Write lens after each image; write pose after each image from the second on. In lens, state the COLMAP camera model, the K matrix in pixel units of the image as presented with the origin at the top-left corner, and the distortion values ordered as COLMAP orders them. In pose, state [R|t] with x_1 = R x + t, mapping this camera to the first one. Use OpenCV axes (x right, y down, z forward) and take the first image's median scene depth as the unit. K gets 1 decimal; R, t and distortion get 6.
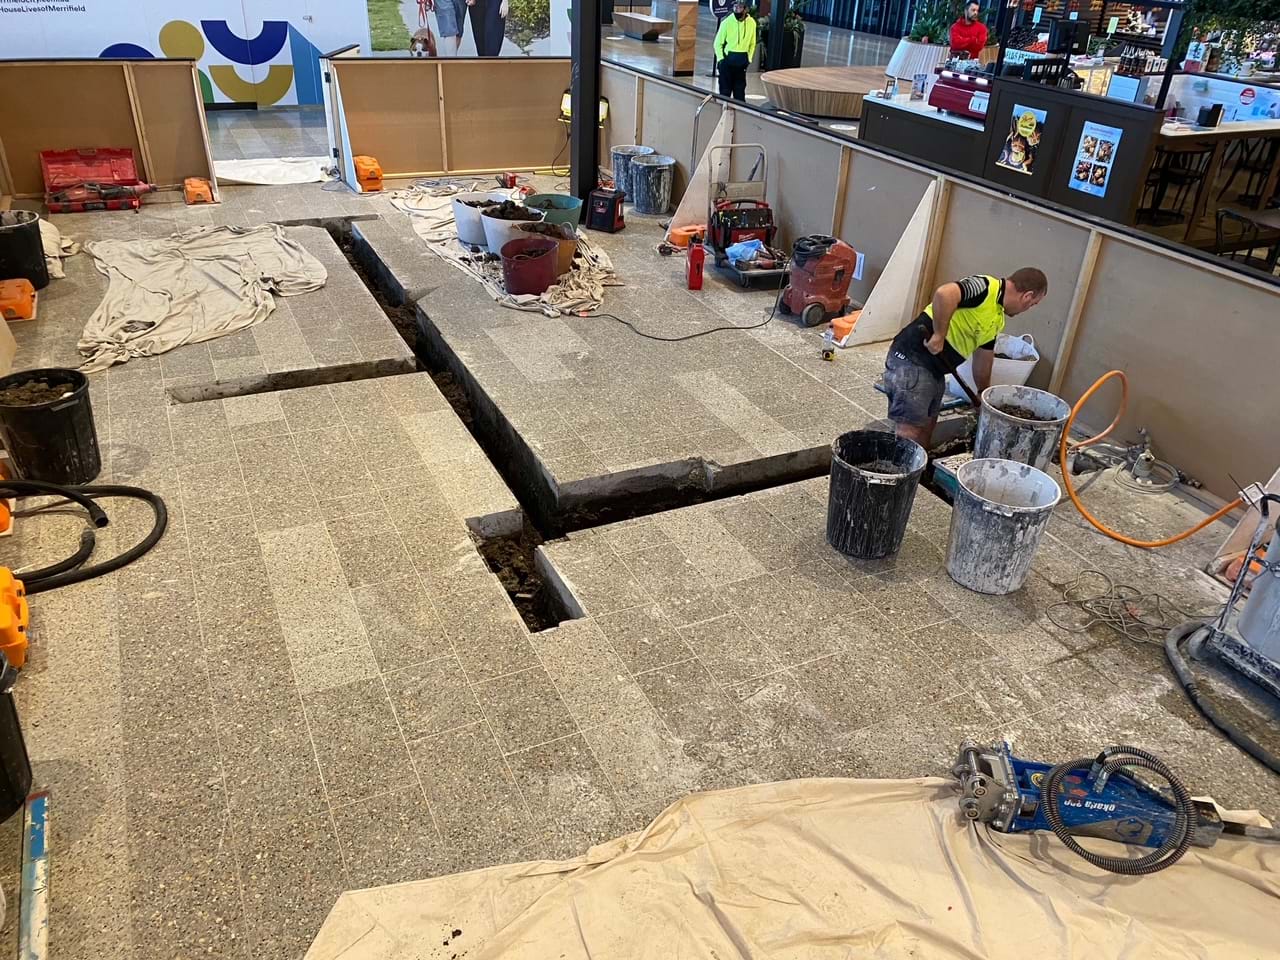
lens RADIAL K [[977.5, 0, 644.2], [0, 977.5, 488.7], [0, 0, 1]] dist [0.021646, -0.012107]
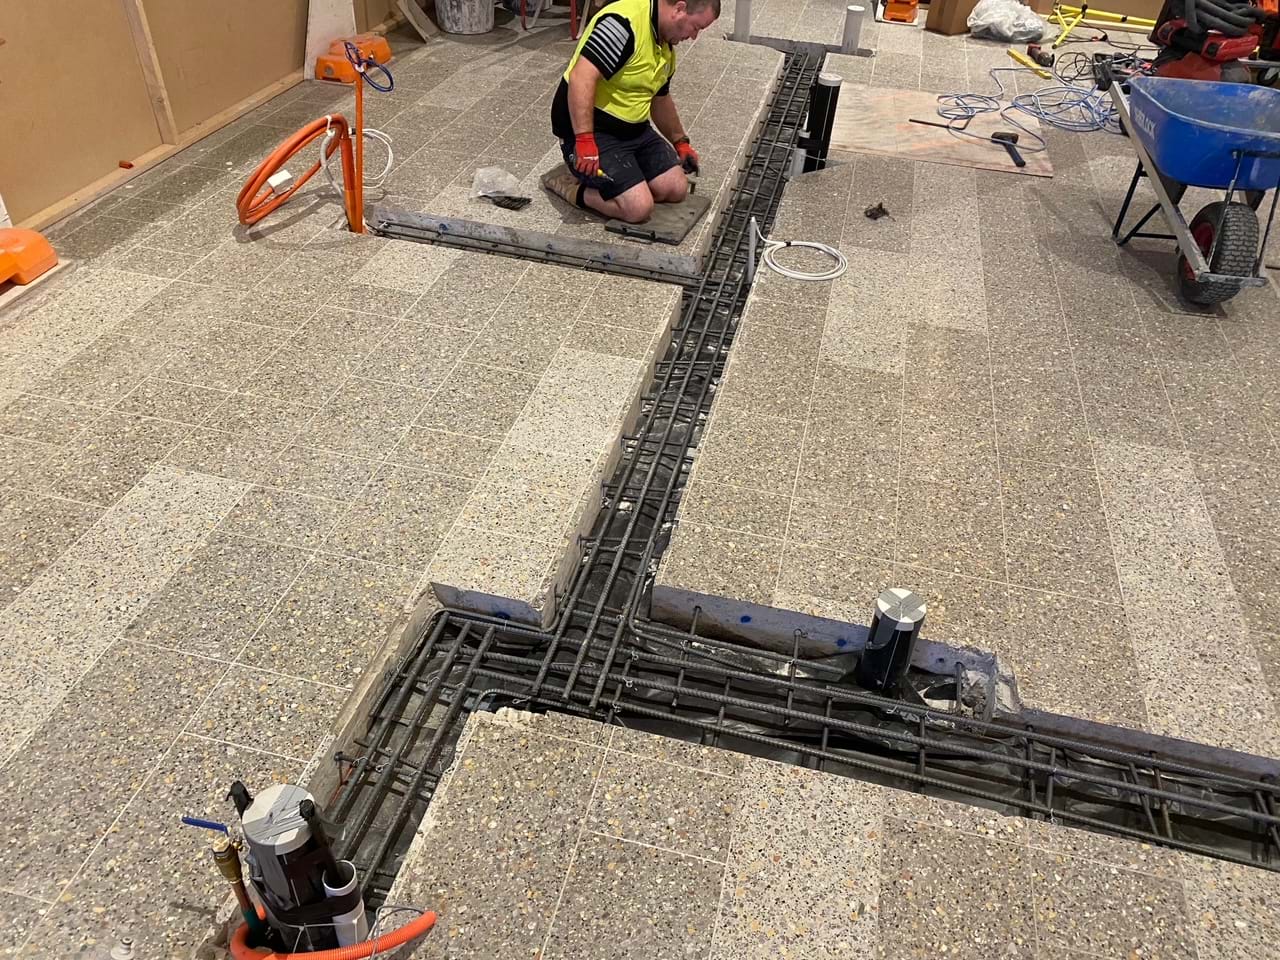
lens RADIAL K [[977.5, 0, 638.6], [0, 977.5, 479.5], [0, 0, 1]] dist [0.021646, -0.012107]
pose [[0.773668, 0.389311, -0.499874, 0.074940], [-0.331249, 0.921078, 0.204670, -0.086400], [0.540103, 0.007236, 0.841568, 0.328718]]
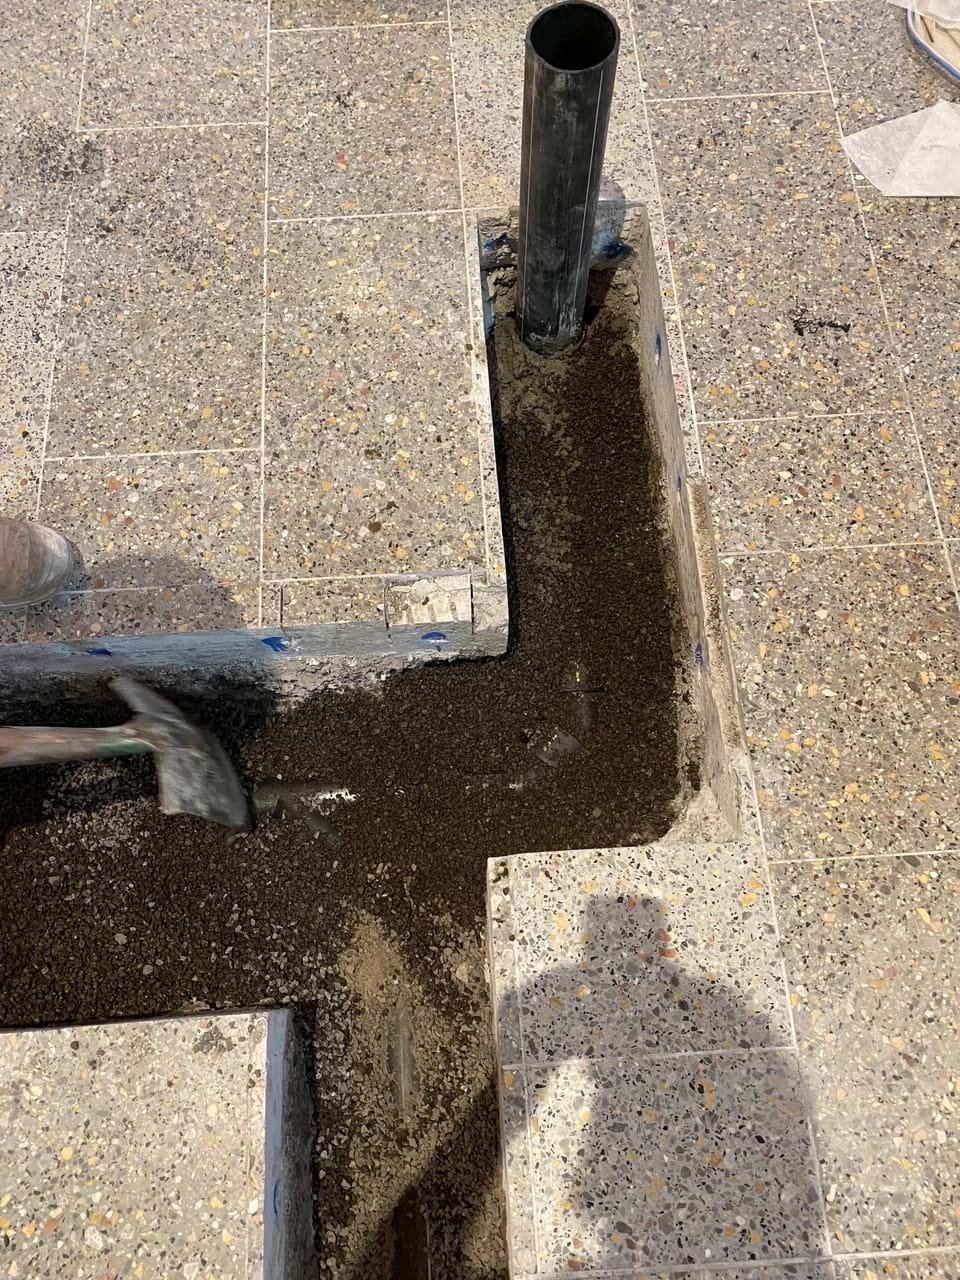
lens RADIAL K [[977.5, 0, 478.3], [0, 977.5, 639.5], [0, 0, 1]] dist [0.021646, -0.012107]
pose [[-0.924364, -0.370424, 0.091308, -0.068526], [0.158266, -0.154550, 0.975226, -0.109254], [-0.347136, 0.915915, 0.201486, 0.492263]]
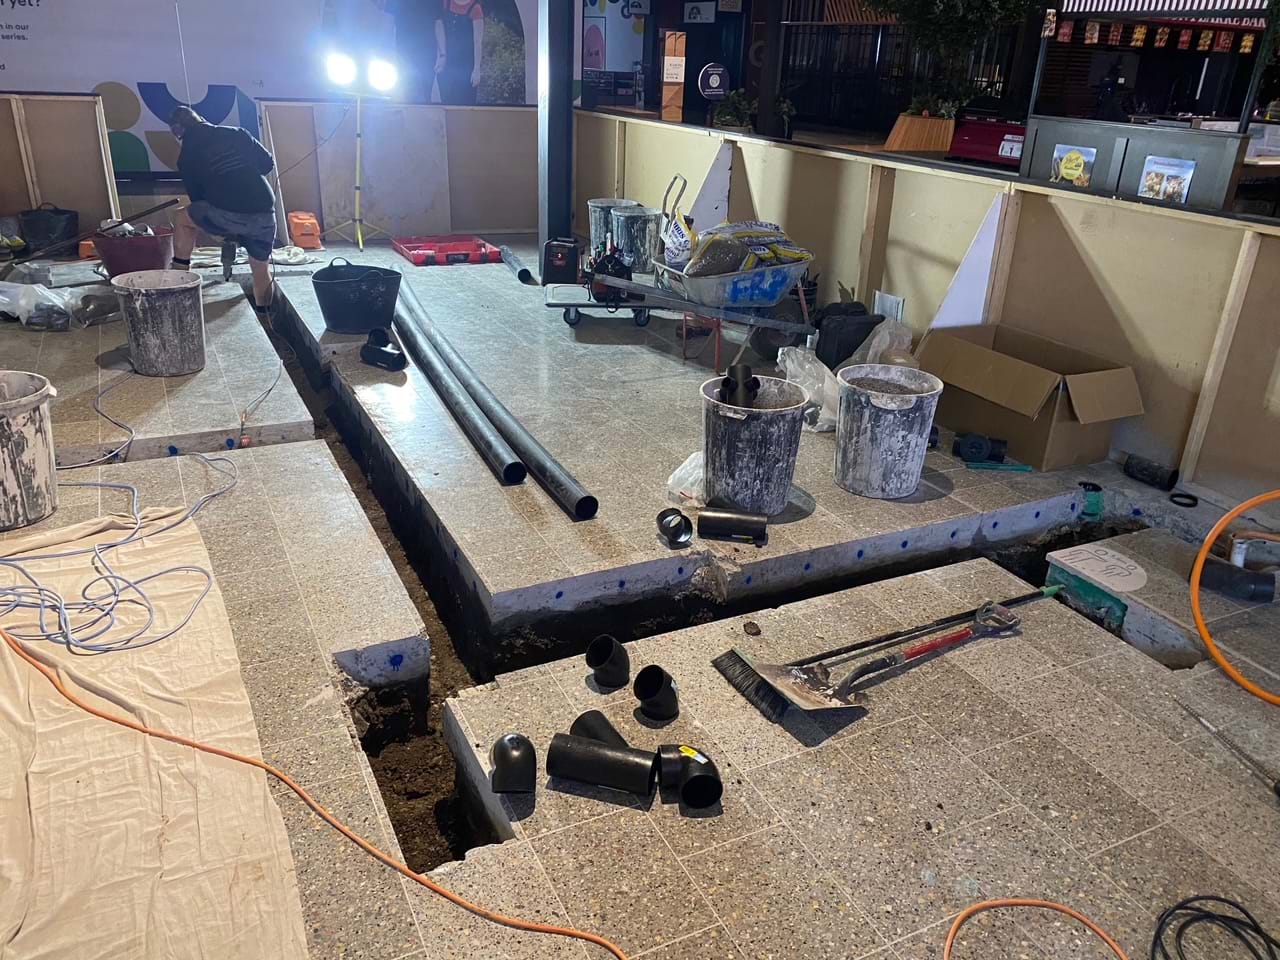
lens RADIAL K [[977.5, 0, 645.9], [0, 977.5, 478.3], [0, 0, 1]] dist [0.021646, -0.012107]
pose [[0.999871, -0.008296, 0.013772, 0.003559], [0.009868, 0.992931, -0.118284, -0.001875], [-0.012694, 0.118404, 0.992884, 0.193986]]
